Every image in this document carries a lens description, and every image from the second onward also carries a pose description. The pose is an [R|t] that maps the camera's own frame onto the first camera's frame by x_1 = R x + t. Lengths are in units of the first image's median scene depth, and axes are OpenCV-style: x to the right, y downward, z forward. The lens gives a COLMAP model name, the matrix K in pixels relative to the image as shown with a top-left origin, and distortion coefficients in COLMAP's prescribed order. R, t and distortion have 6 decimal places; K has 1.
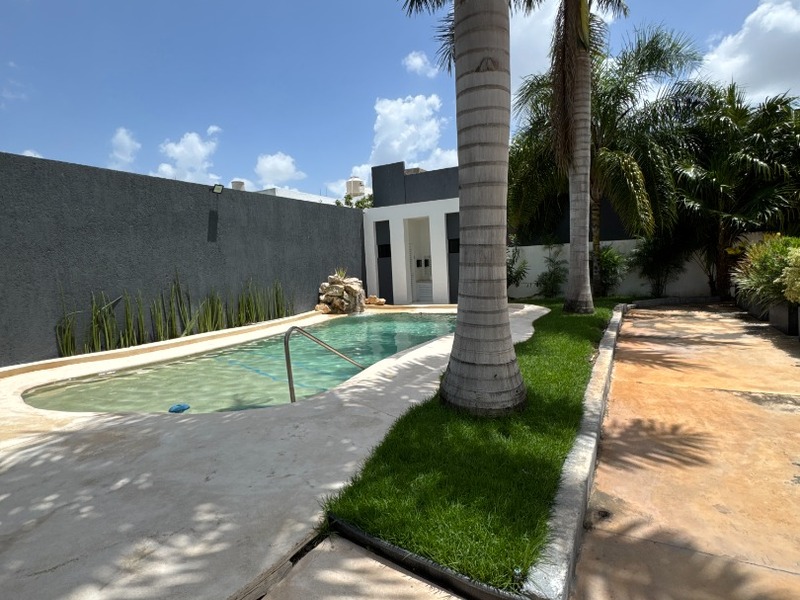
lens RADIAL K [[425.2, 0, 406.4], [0, 425.2, 302.1], [0, 0, 1]] dist [-0.001130, 0.000041]
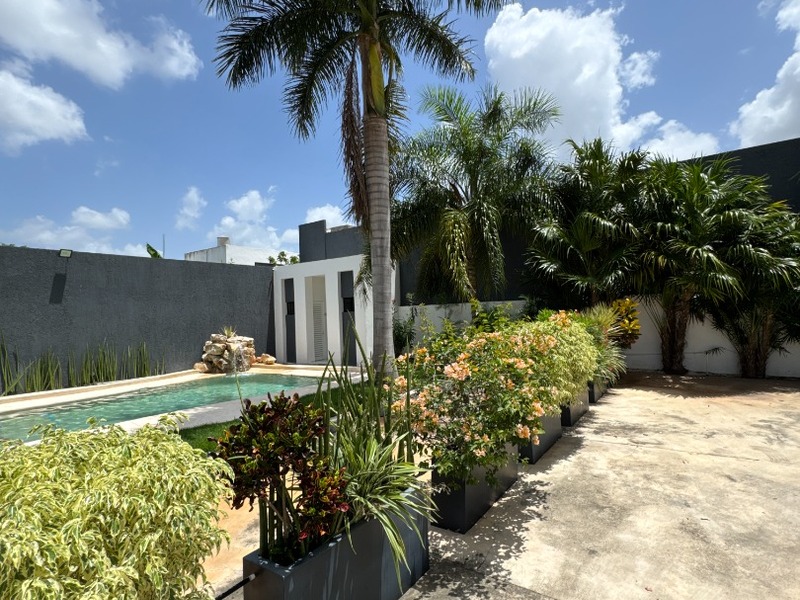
lens RADIAL K [[425.2, 0, 406.4], [0, 425.2, 302.1], [0, 0, 1]] dist [-0.001130, 0.000041]
pose [[0.993673, 0.007008, -0.112093, 0.387649], [-0.019397, 0.993762, -0.109823, -0.036116], [0.110624, 0.111302, 0.987610, 0.052997]]
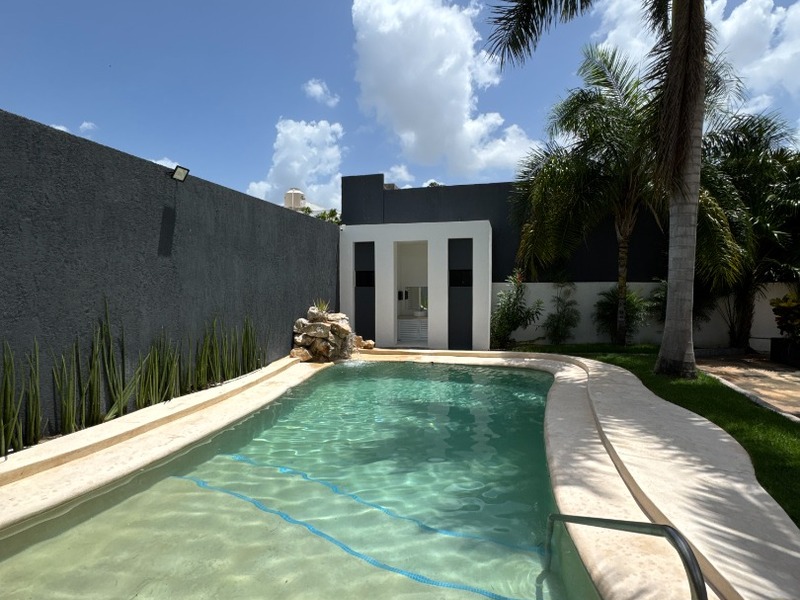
lens RADIAL K [[425.2, 0, 406.4], [0, 425.2, 302.1], [0, 0, 1]] dist [-0.001130, 0.000041]
pose [[0.970626, 0.041375, 0.237009, -0.195290], [-0.027975, 0.997829, -0.059629, -0.035891], [-0.238962, 0.051247, 0.969676, 0.237985]]
